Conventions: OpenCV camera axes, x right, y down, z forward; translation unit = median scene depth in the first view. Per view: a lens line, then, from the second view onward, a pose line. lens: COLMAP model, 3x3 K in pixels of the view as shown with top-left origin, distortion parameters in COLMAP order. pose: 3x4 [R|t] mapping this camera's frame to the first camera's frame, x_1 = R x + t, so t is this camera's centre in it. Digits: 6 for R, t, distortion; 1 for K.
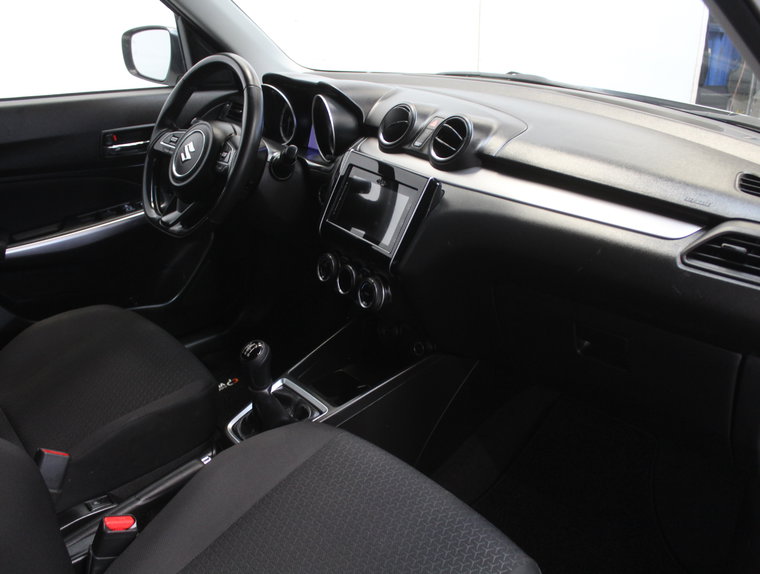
lens RADIAL K [[733.7, 0, 380.0], [0, 733.7, 287.0], [0, 0, 1]] dist [-0.149880, 0.175449]
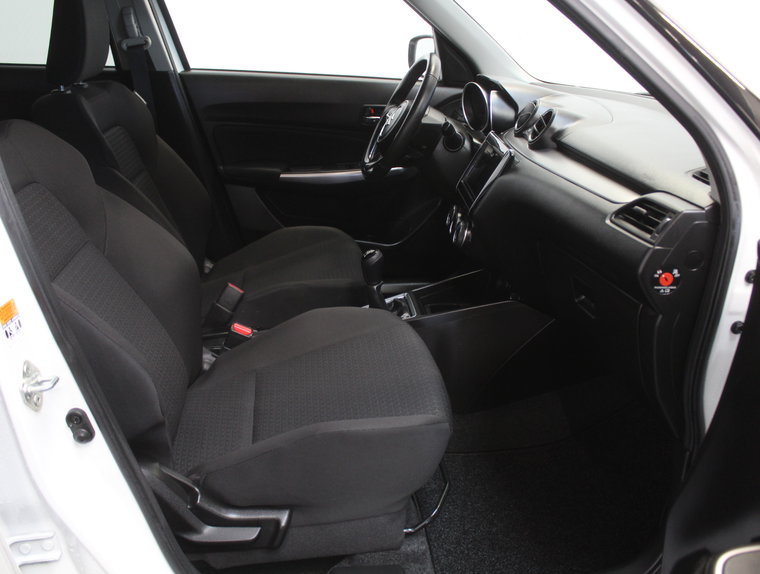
lens RADIAL K [[733.7, 0, 380.0], [0, 733.7, 287.0], [0, 0, 1]] dist [-0.149880, 0.175449]
pose [[0.836666, 0.232522, -0.495906, 0.466001], [-0.260589, 0.965363, 0.012992, 0.105548], [0.481750, 0.118358, 0.868279, -0.166884]]
